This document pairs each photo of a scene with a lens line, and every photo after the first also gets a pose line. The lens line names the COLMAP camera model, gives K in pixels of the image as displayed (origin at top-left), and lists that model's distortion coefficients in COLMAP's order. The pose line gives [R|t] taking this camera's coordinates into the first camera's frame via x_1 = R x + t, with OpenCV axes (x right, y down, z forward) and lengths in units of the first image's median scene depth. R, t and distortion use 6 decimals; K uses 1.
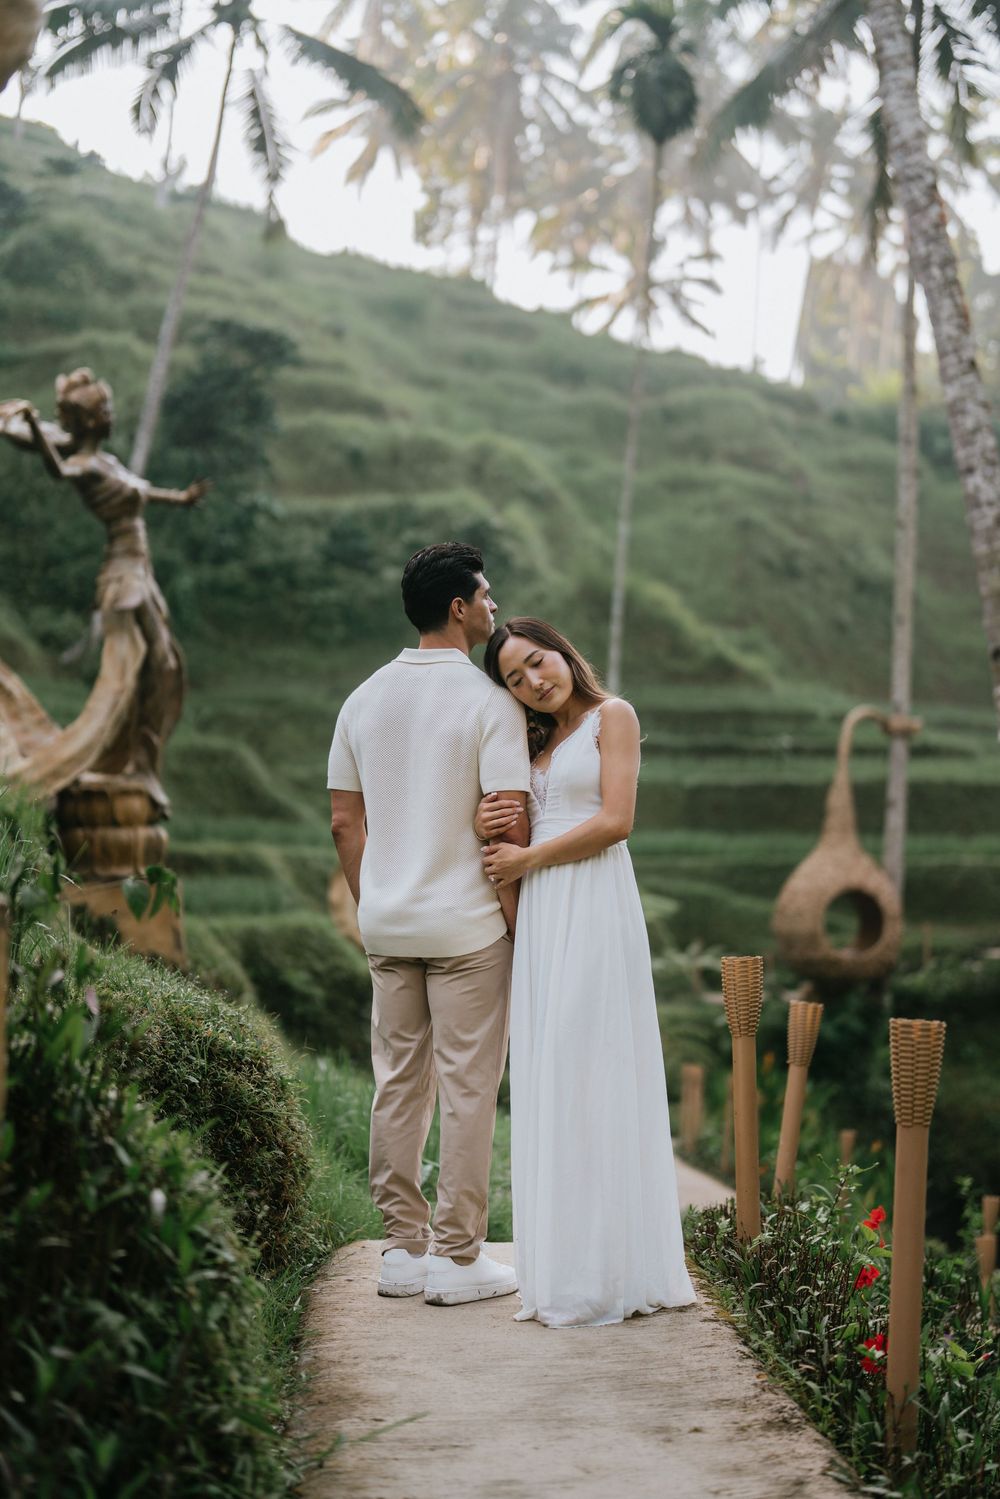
lens RADIAL K [[2237.0, 0, 500.0], [0, 2237.0, 749.5], [0, 0, 1]] dist [0.013154, -0.041478]
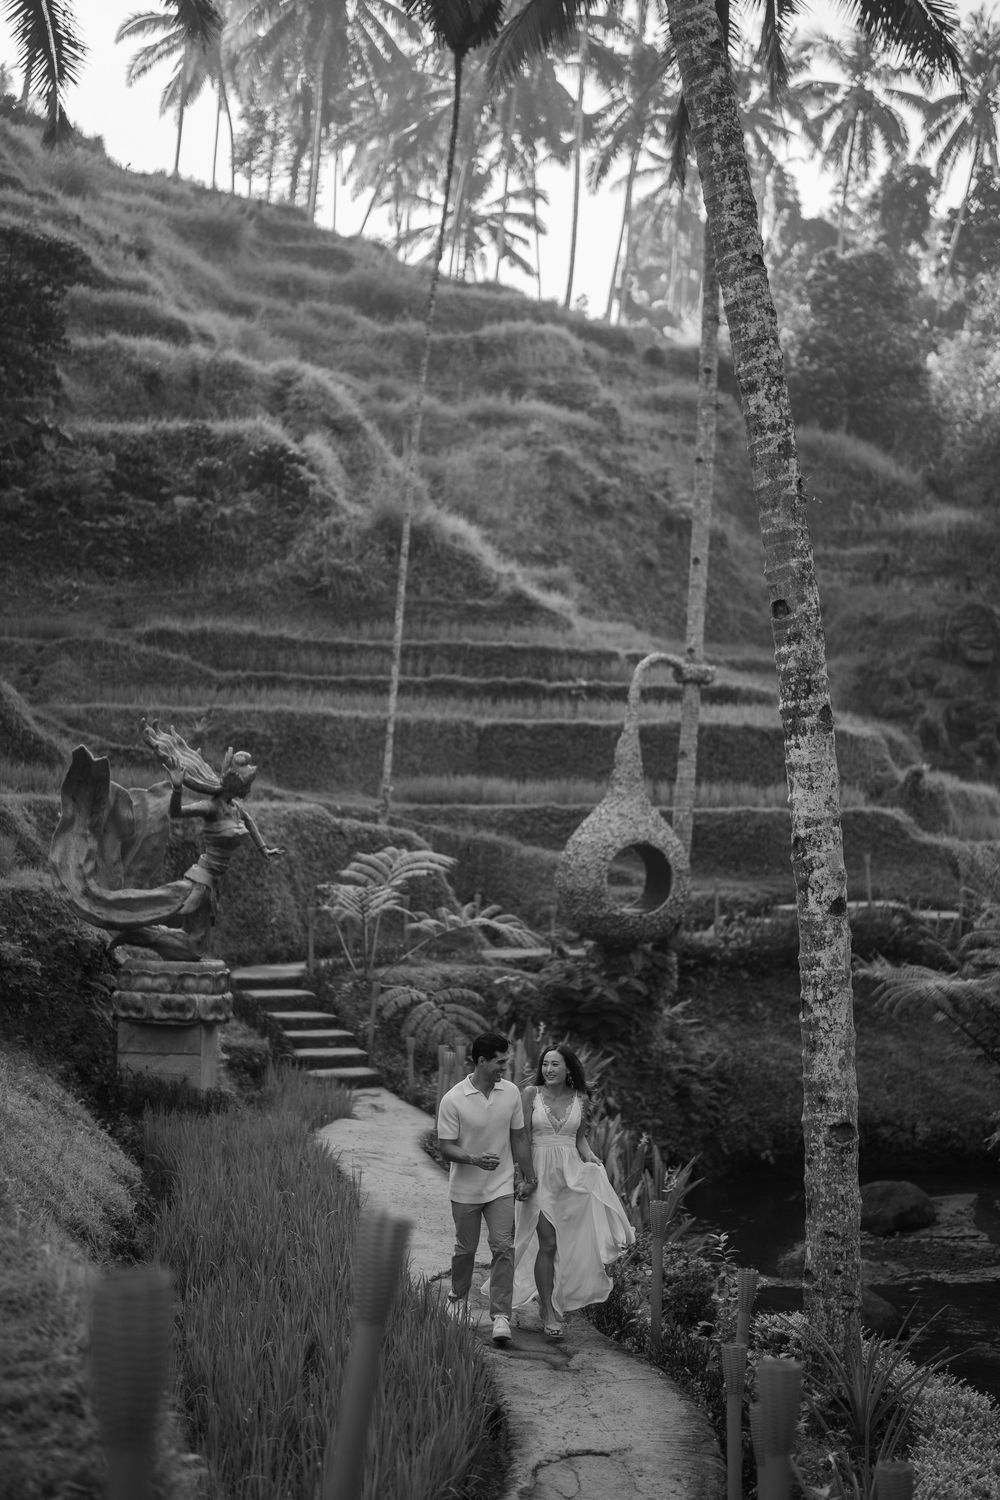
lens RADIAL K [[1985.4, 0, 500.0], [0, 1985.4, 750.0], [0, 0, 1]] dist [-0.082964, 0.656333]
pose [[0.997948, 0.014723, 0.062318, 0.032114], [-0.017352, 0.998973, 0.041858, -0.008139], [-0.061638, -0.042854, 0.997178, 0.116196]]
